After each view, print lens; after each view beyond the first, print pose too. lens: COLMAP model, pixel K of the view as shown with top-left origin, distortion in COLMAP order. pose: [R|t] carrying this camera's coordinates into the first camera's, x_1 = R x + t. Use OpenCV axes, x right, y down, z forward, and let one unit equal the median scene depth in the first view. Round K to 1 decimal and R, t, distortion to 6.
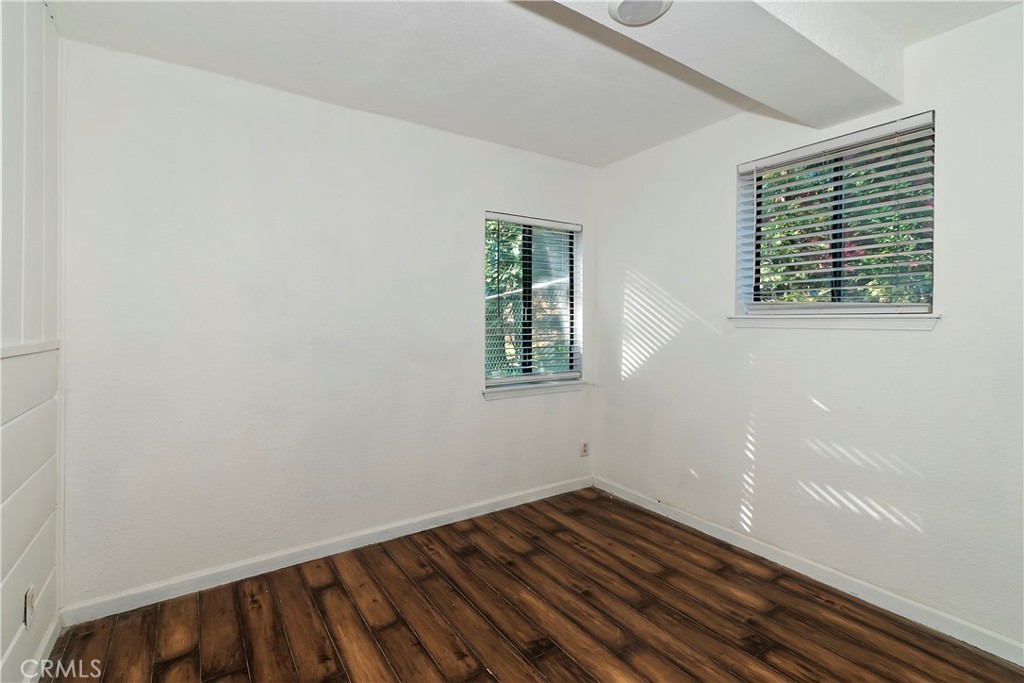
lens RADIAL K [[470.3, 0, 492.4], [0, 470.3, 323.0], [0, 0, 1]] dist [0.013445, 0.001014]
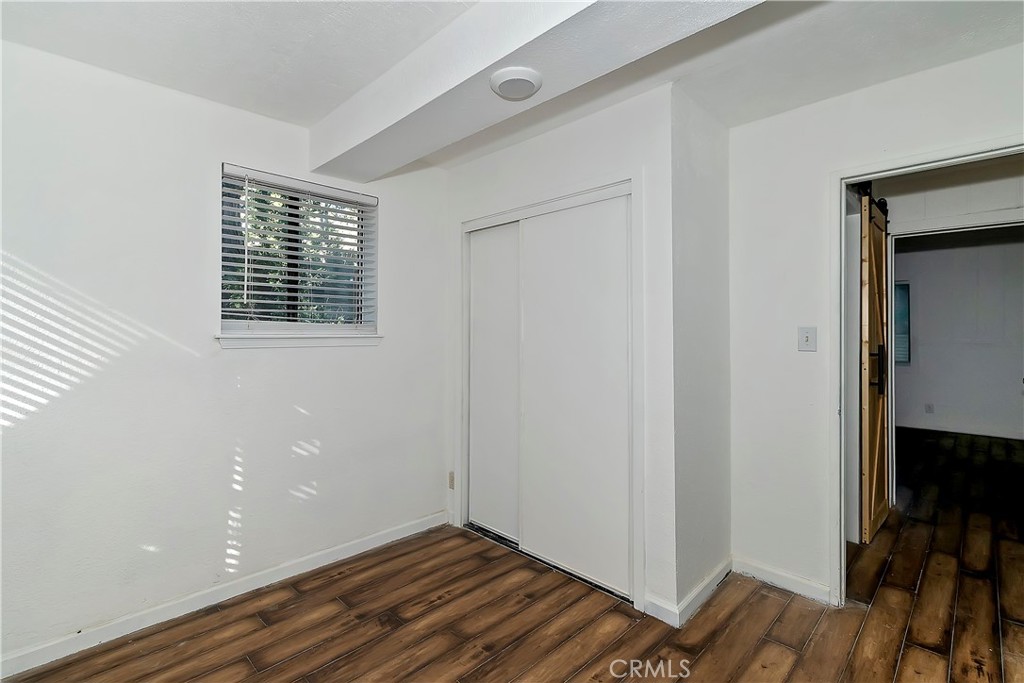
lens RADIAL K [[470.3, 0, 509.8], [0, 470.3, 333.9], [0, 0, 1]] dist [0.013445, 0.001014]
pose [[-0.200376, 0.001575, 0.979718, -0.570222], [0.007734, 0.999970, -0.000026, -0.016762], [-0.979689, 0.007572, -0.200382, 0.846639]]
